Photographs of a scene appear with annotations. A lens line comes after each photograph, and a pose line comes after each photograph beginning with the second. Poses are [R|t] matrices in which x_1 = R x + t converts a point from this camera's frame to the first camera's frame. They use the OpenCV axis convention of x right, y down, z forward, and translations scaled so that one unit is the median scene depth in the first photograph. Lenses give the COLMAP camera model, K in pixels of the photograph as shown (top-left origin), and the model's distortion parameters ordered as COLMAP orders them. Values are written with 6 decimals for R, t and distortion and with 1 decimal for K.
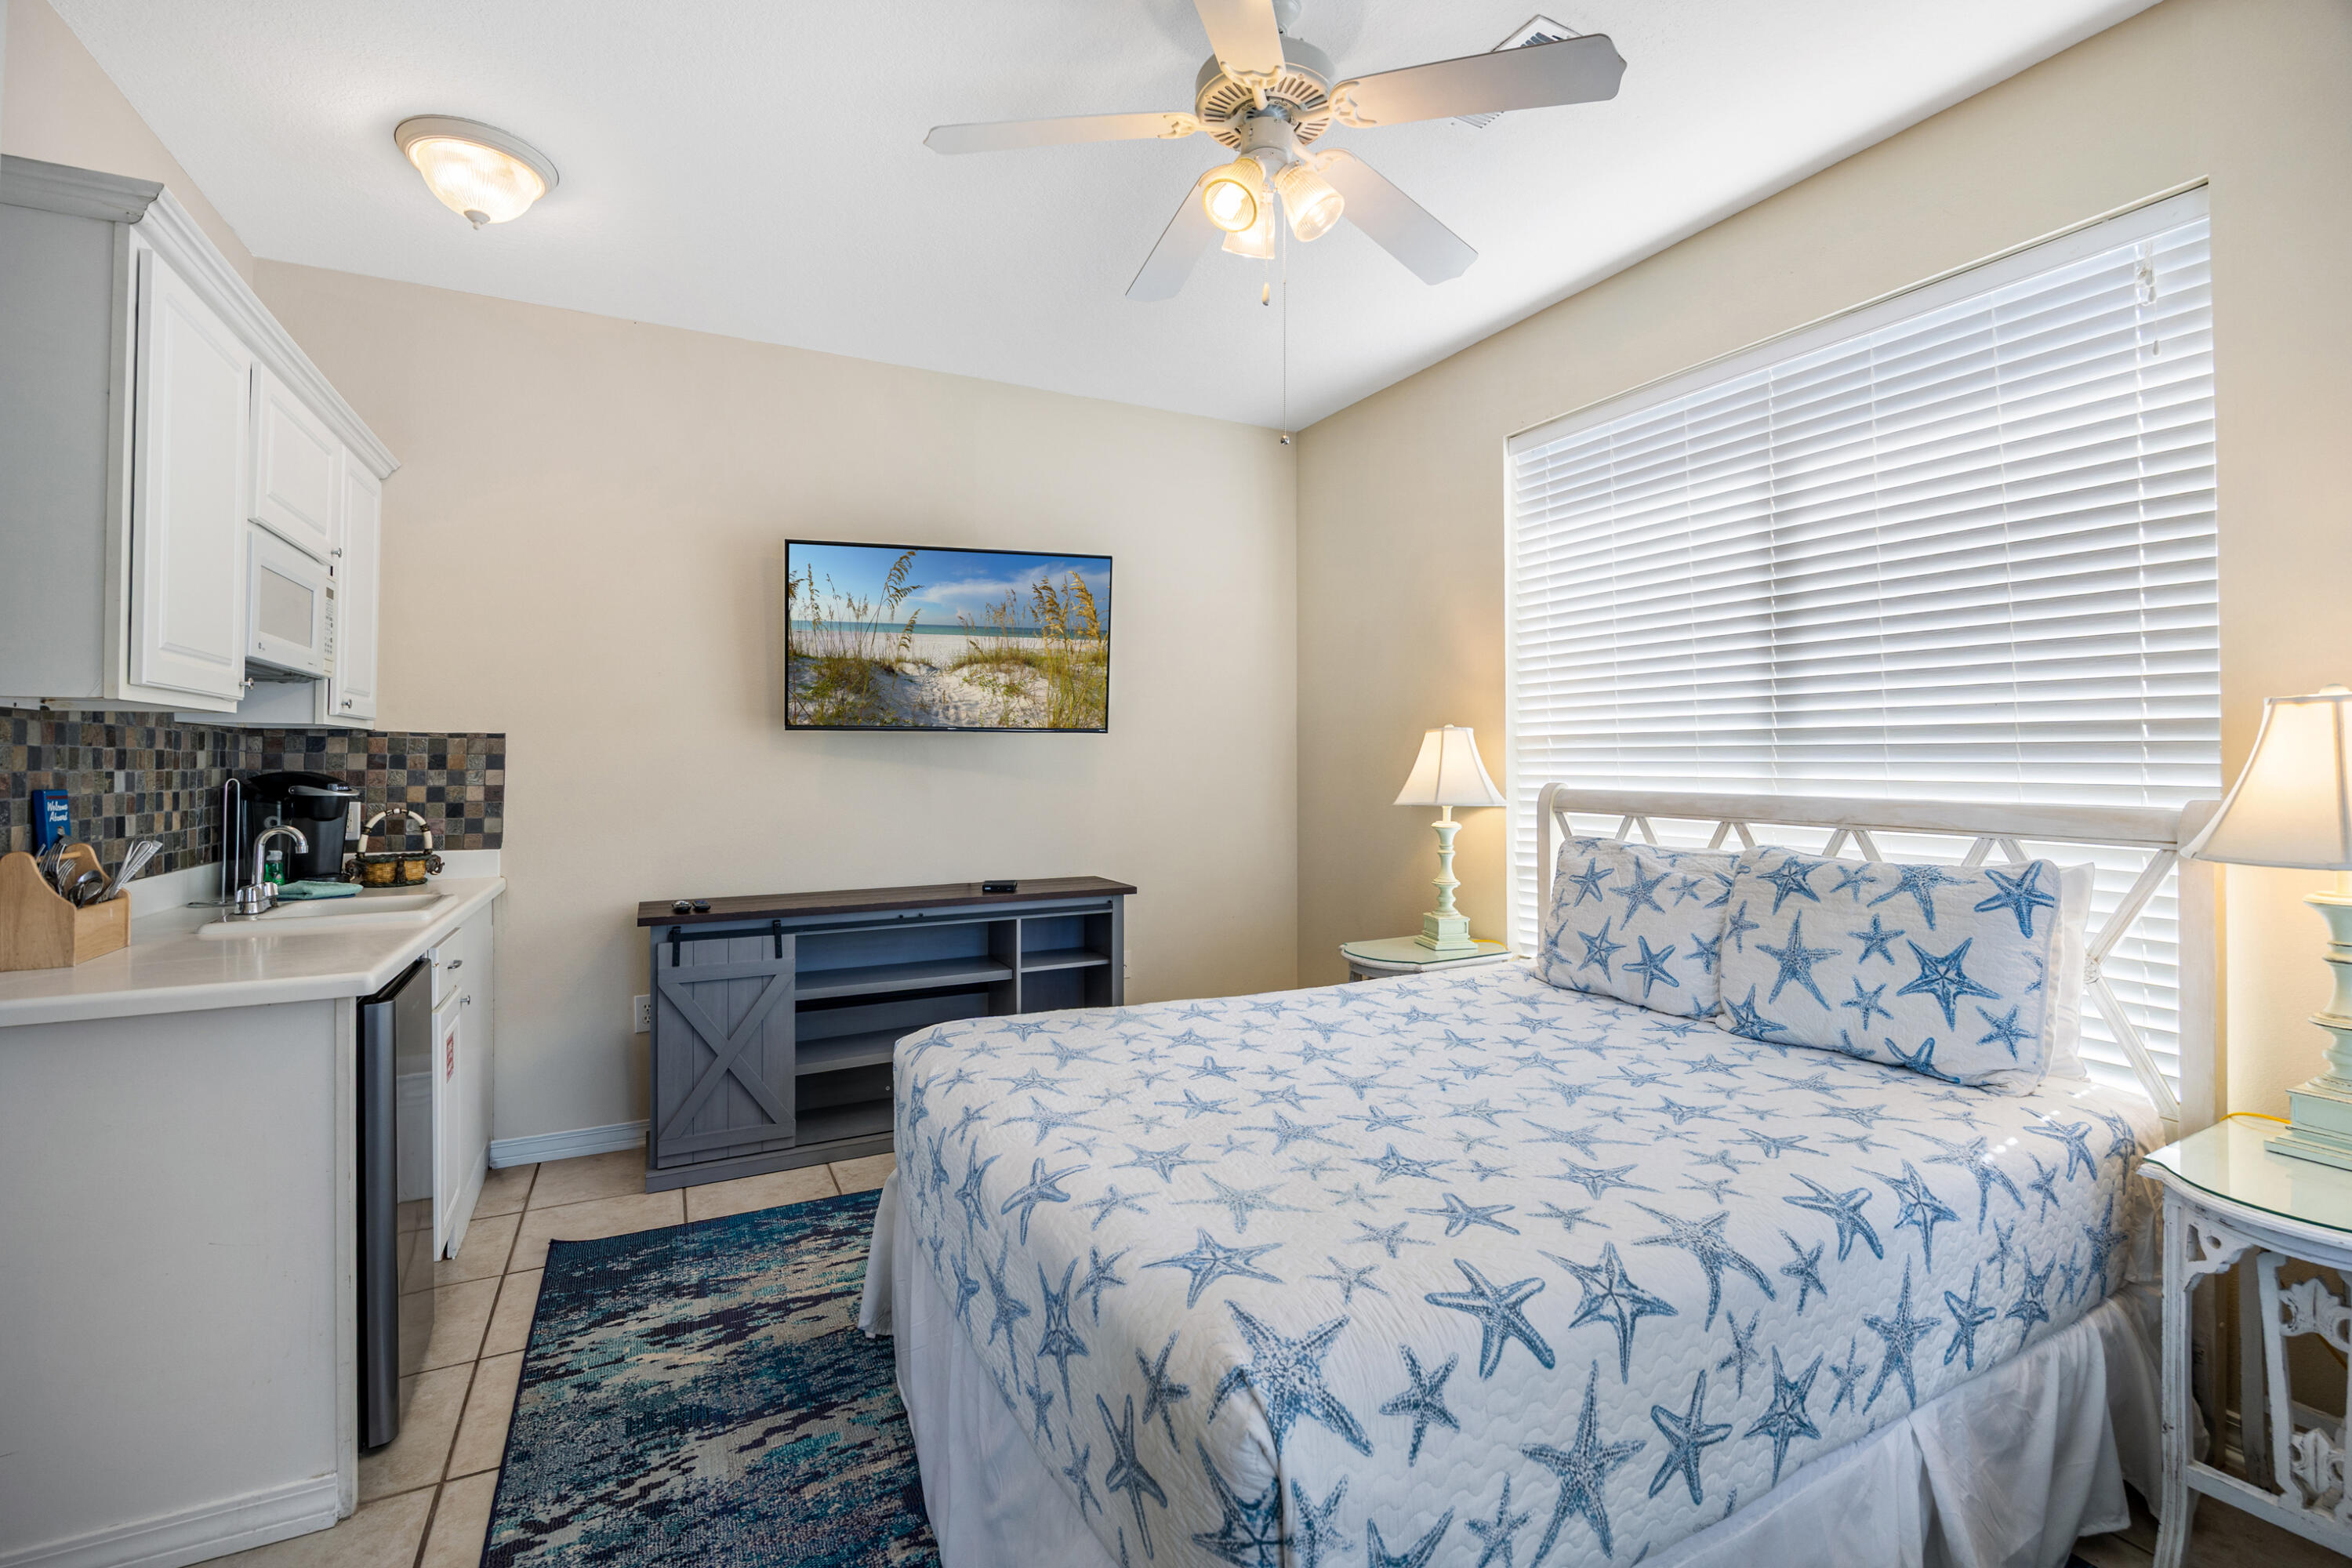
lens RADIAL K [[1034.4, 0, 1172.9], [0, 1034.4, 771.4], [0, 0, 1]] dist [-0.001752, -0.000297]
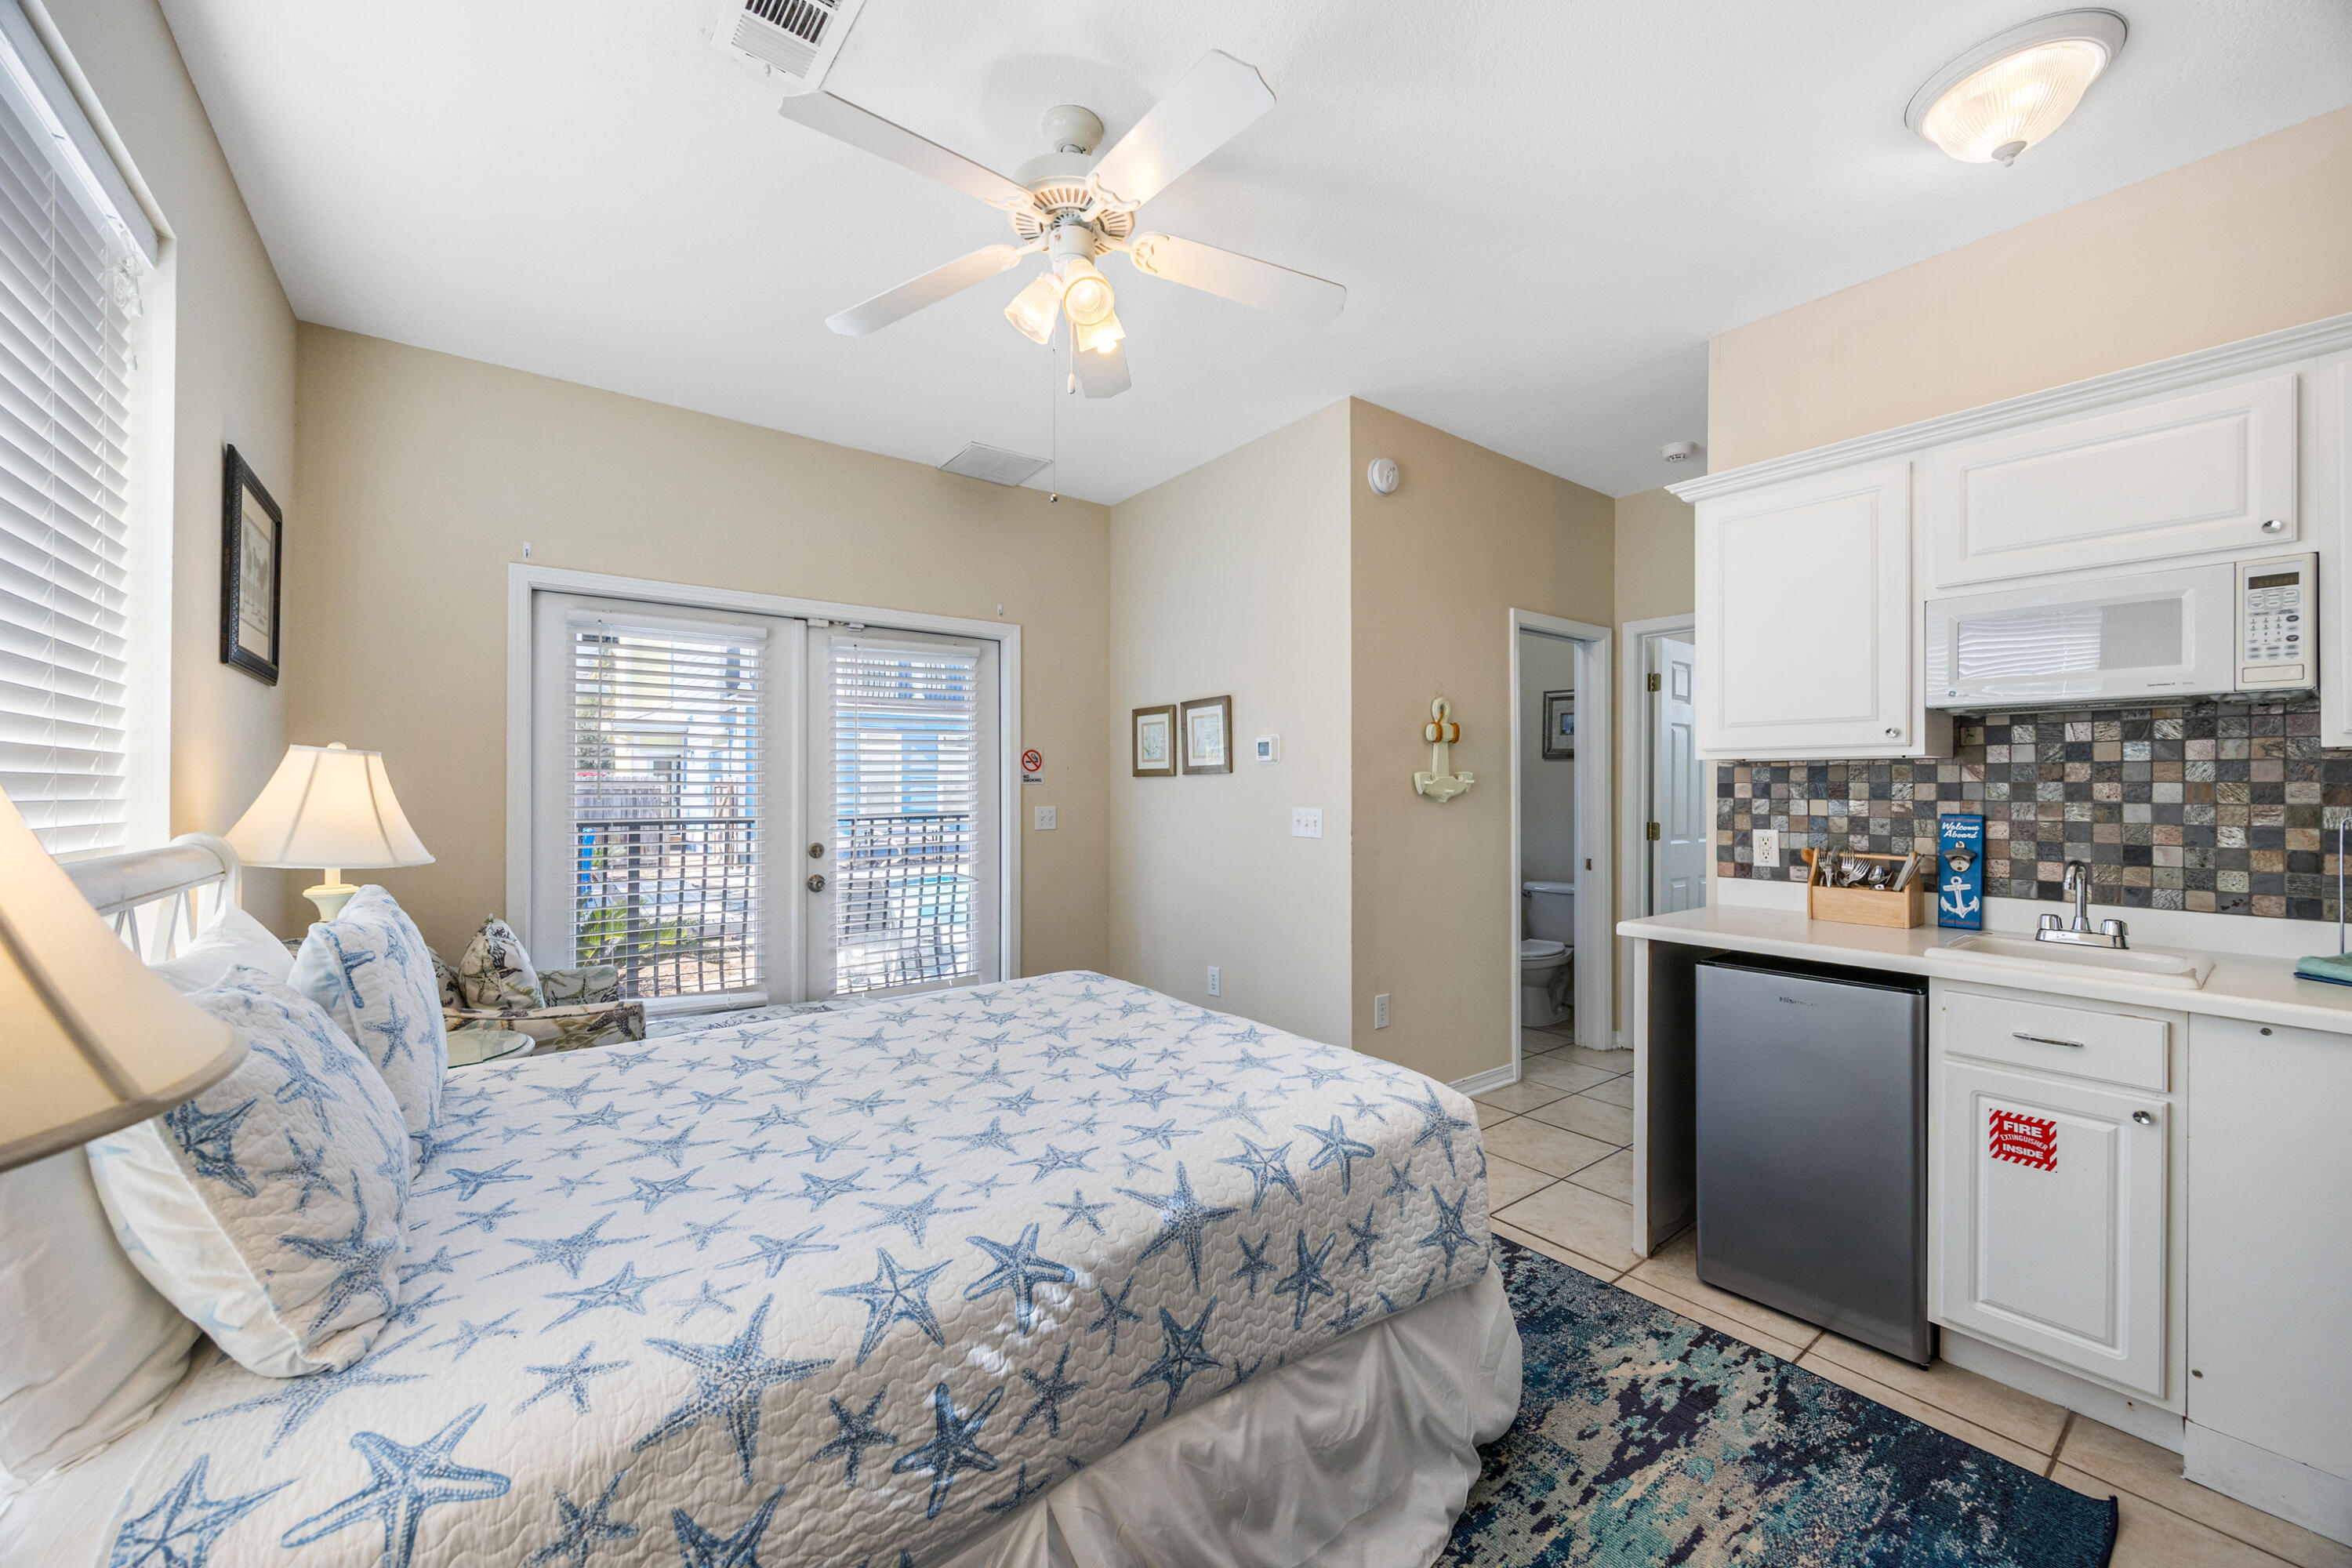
lens RADIAL K [[895.3, 0, 1174.1], [0, 895.3, 782.7], [0, 0, 1]] dist [0.003369, 0.000260]
pose [[-0.985630, -0.000411, -0.168918, 0.129372], [0.001027, 0.999964, -0.008428, -0.013436], [0.168915, -0.008480, -0.985594, 1.776348]]
